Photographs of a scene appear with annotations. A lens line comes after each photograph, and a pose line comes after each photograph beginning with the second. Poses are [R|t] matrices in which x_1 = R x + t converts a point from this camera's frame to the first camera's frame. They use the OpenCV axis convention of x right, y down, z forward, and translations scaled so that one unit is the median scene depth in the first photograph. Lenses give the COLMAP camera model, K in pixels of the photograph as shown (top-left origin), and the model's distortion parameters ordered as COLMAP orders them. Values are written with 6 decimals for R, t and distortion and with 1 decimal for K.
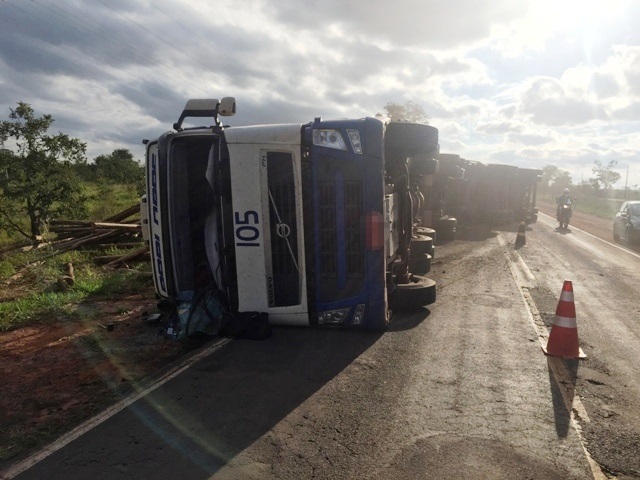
lens RADIAL K [[579.1, 0, 320.6], [0, 579.1, 241.6], [0, 0, 1]] dist [0.059758, 0.008827]
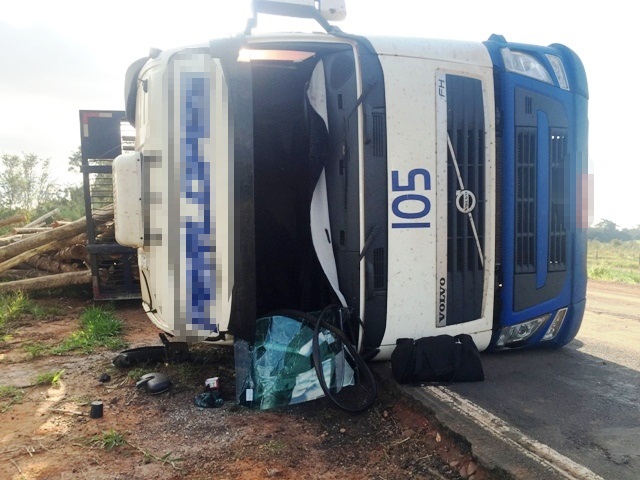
lens RADIAL K [[579.1, 0, 318.9], [0, 579.1, 236.6], [0, 0, 1]] dist [0.059758, 0.008827]
pose [[0.842072, -0.011435, 0.539244, -0.535721], [0.052918, 0.996703, -0.061501, 0.049321], [-0.536763, 0.080324, 0.839901, 0.551892]]
